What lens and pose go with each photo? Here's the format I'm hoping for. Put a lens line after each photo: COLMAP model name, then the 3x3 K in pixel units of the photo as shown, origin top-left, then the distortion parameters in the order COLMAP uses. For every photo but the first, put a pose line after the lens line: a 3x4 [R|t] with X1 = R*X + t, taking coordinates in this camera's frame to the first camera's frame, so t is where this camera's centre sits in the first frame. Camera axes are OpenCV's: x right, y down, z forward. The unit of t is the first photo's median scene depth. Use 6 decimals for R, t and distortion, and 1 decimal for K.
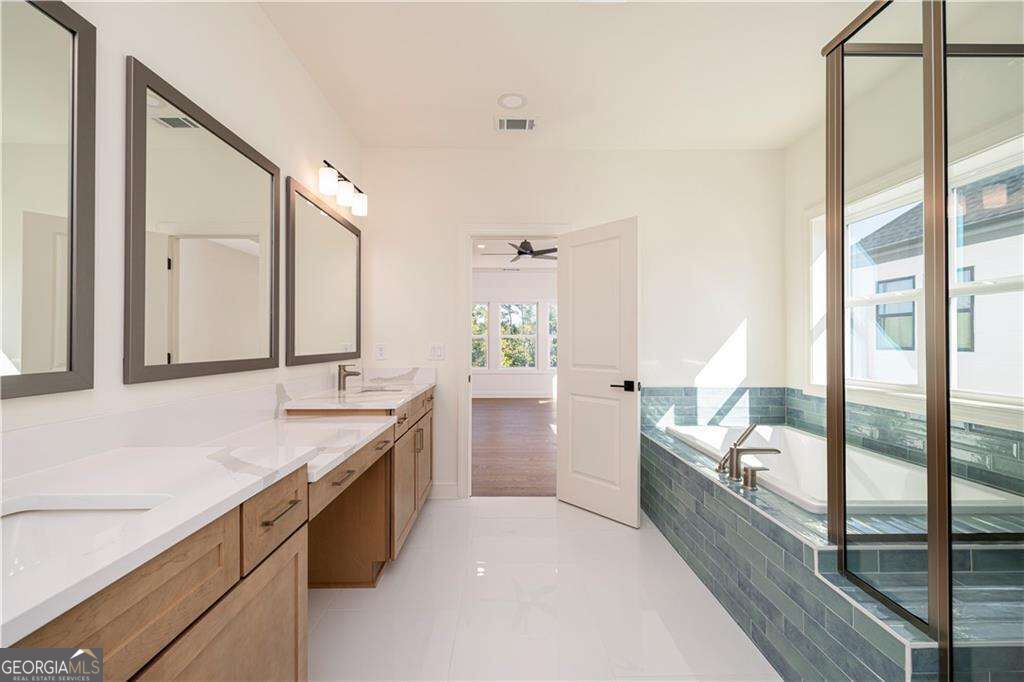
lens RADIAL K [[431.4, 0, 510.6], [0, 431.4, 336.2], [0, 0, 1]] dist [-0.000317, 0.000417]
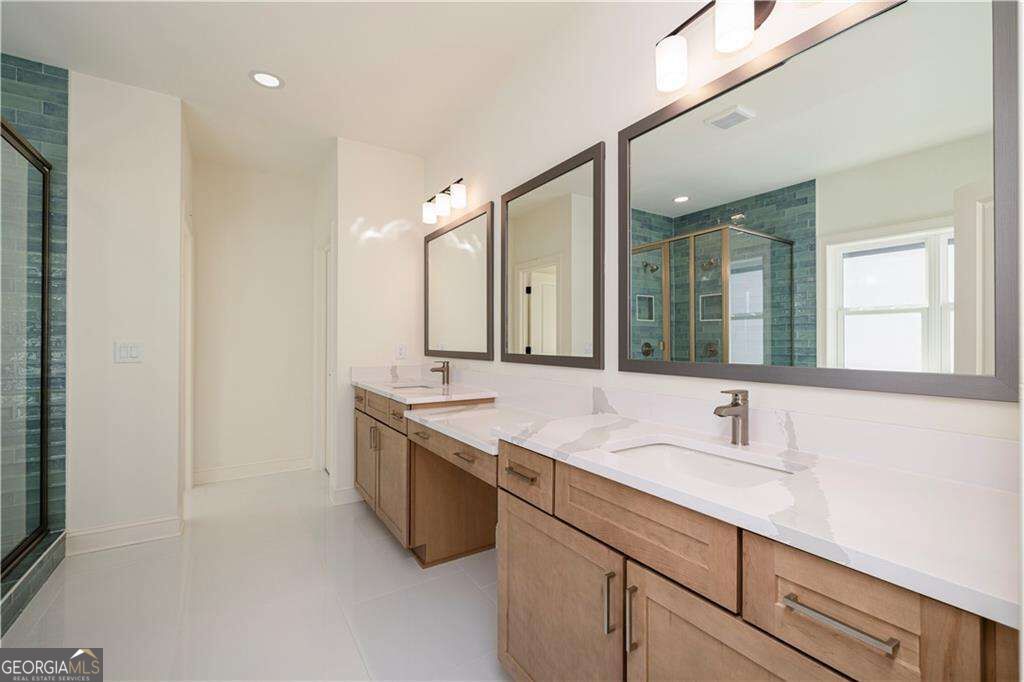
lens RADIAL K [[431.4, 0, 510.6], [0, 431.4, 336.2], [0, 0, 1]] dist [-0.000317, 0.000417]
pose [[-0.850155, 0.001963, -0.526529, 0.143678], [0.014092, 0.999720, -0.019028, 0.021433], [0.526344, -0.023596, -0.849944, 2.047307]]
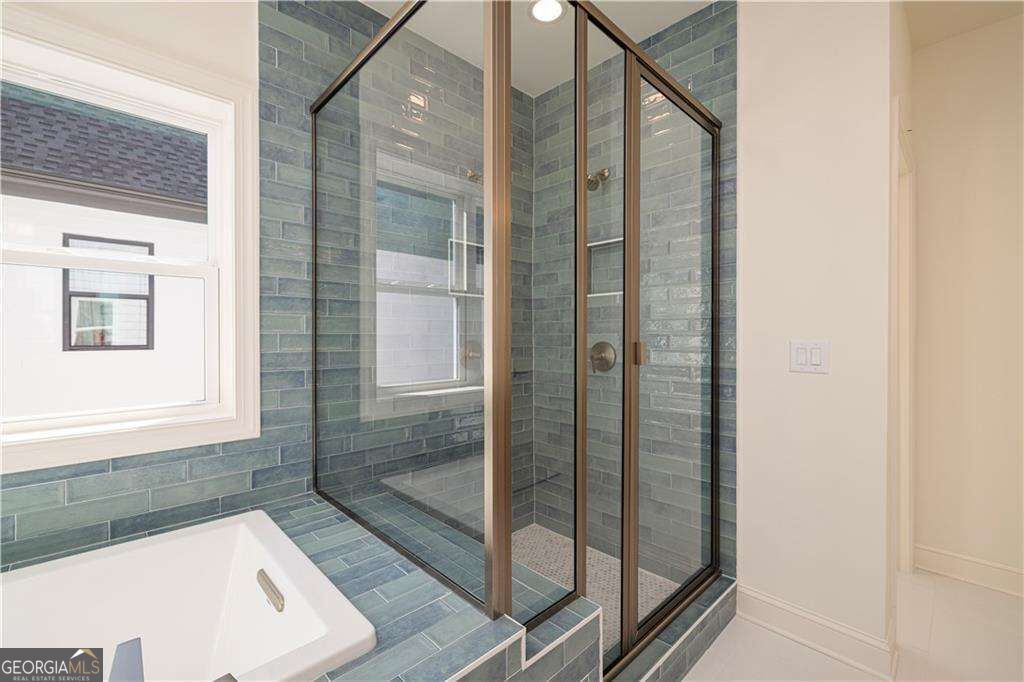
lens RADIAL K [[431.4, 0, 510.6], [0, 431.4, 336.2], [0, 0, 1]] dist [-0.000317, 0.000417]
pose [[-0.676967, 0.002930, 0.736008, 0.191302], [-0.010283, 0.999857, -0.013439, 0.008145], [-0.735942, -0.016666, -0.676840, 1.515911]]
